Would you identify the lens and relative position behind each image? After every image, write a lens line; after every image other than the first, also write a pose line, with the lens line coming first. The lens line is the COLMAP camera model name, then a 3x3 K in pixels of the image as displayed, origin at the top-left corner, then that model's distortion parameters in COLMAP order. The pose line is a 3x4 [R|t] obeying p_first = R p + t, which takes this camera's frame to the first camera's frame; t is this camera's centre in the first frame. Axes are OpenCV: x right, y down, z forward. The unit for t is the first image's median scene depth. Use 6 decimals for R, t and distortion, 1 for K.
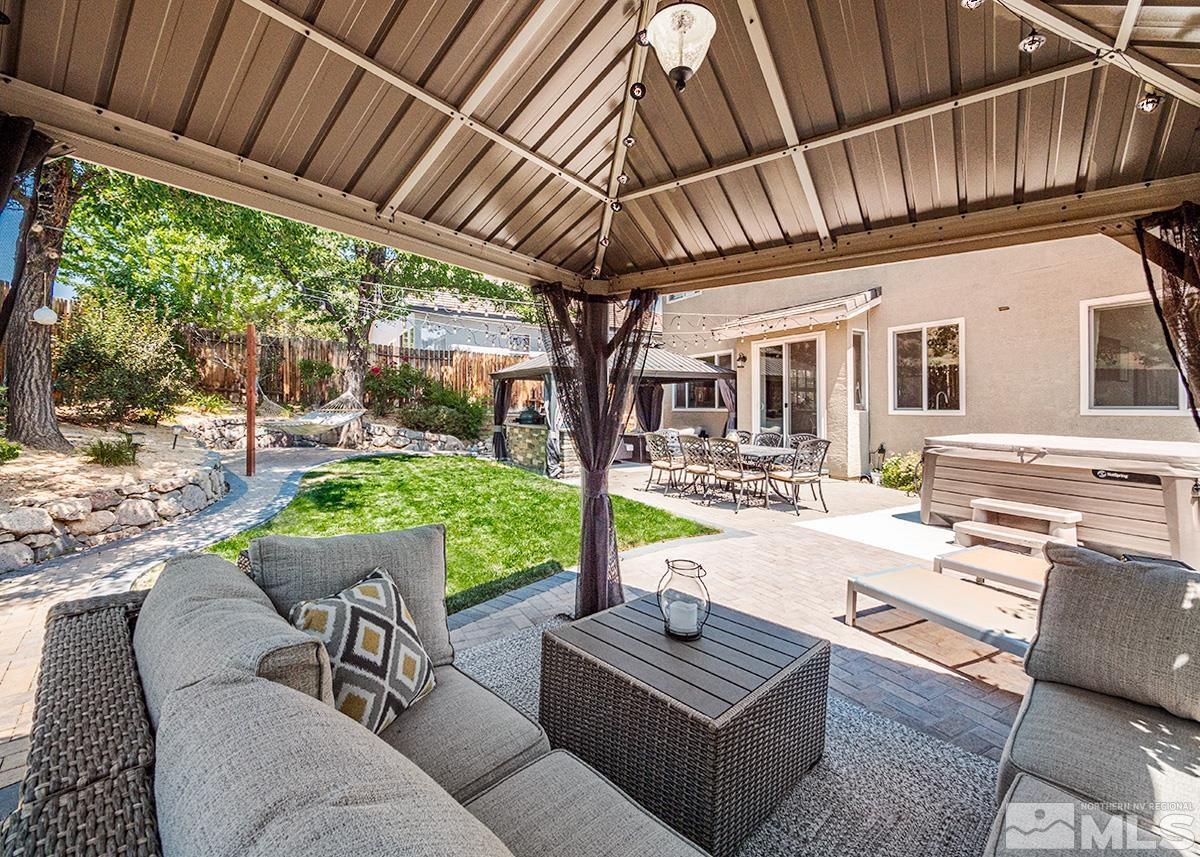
lens RADIAL K [[509.0, 0, 600.7], [0, 509.0, 401.1], [0, 0, 1]] dist [-0.000853, -0.000134]
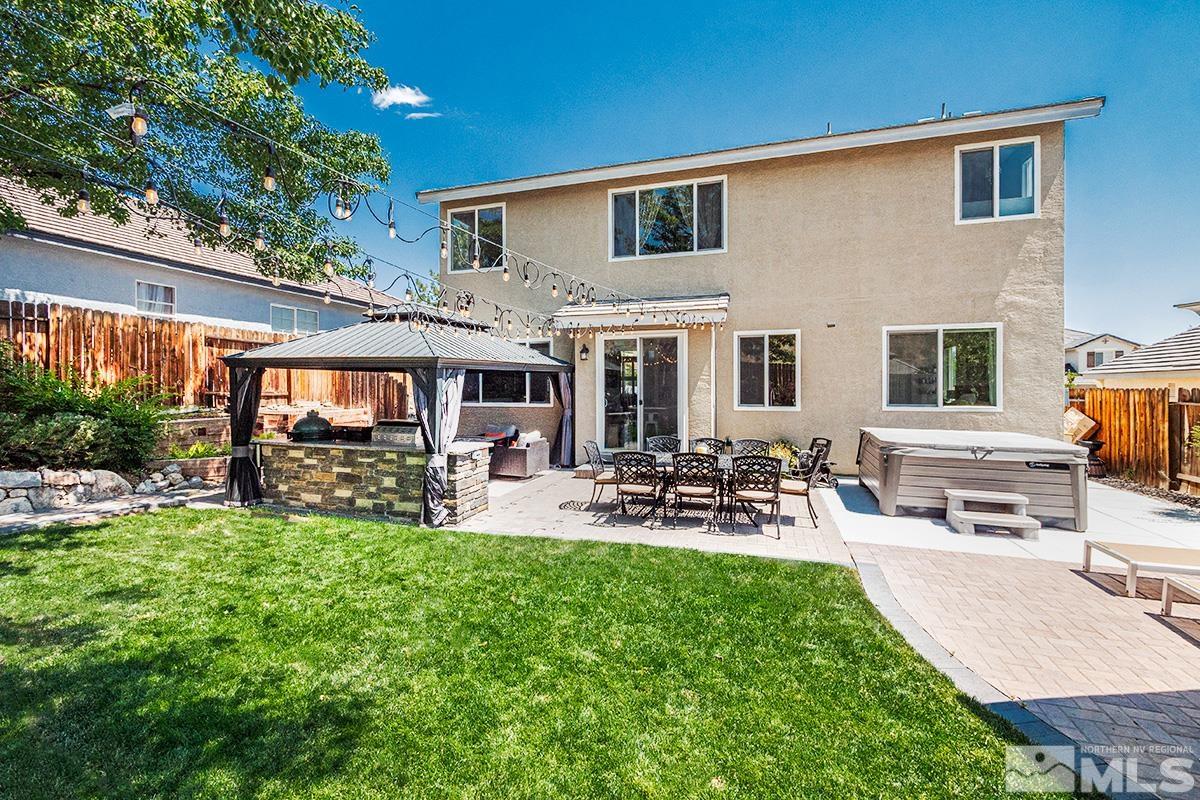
lens RADIAL K [[510.8, 0, 597.7], [0, 510.8, 383.1], [0, 0, 1]] dist [-0.003930, -0.000380]
pose [[0.734200, -0.004255, 0.678920, -0.391505], [-0.003608, 0.999942, 0.010168, -0.041997], [-0.678924, -0.009915, 0.734142, 0.380786]]
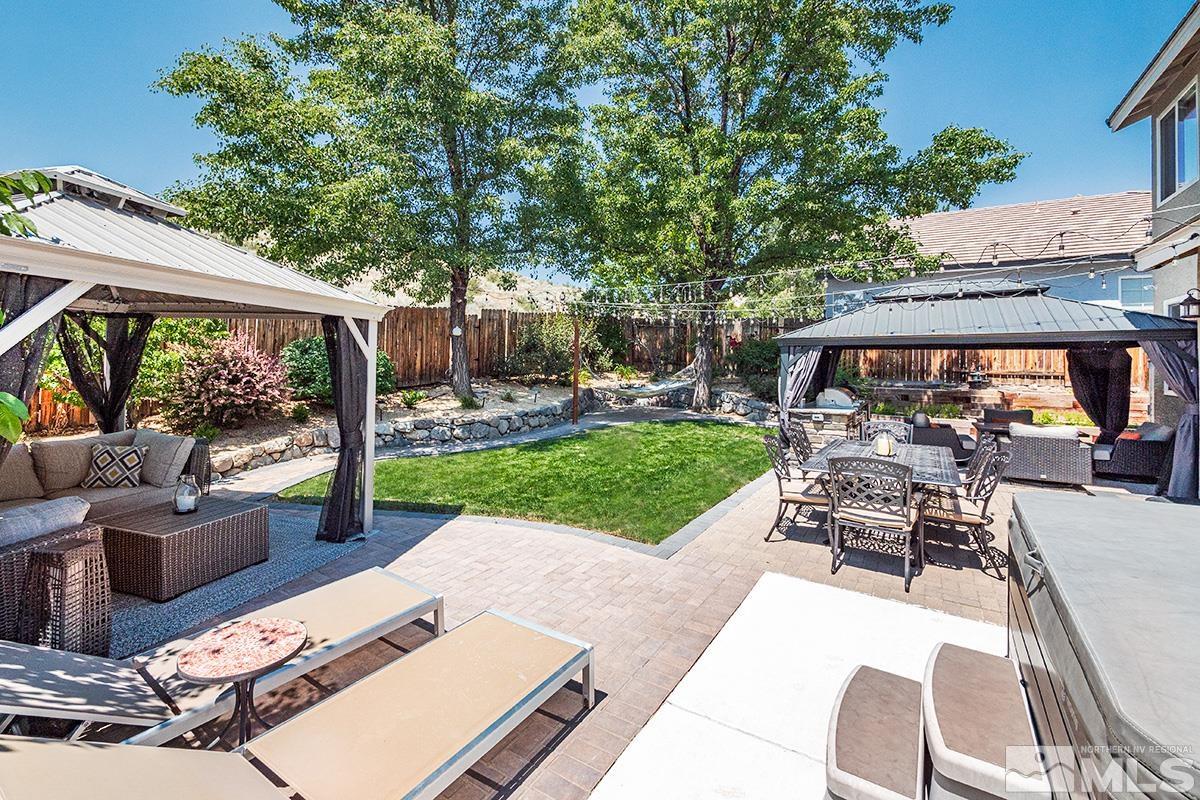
lens RADIAL K [[508.0, 0, 596.1], [0, 508.0, 350.6], [0, 0, 1]] dist [-0.001766, -0.000023]
pose [[0.469424, -0.022930, -0.882675, 0.551110], [0.002511, 0.999693, -0.024634, -0.025096], [0.882969, 0.009347, 0.469337, 0.303912]]
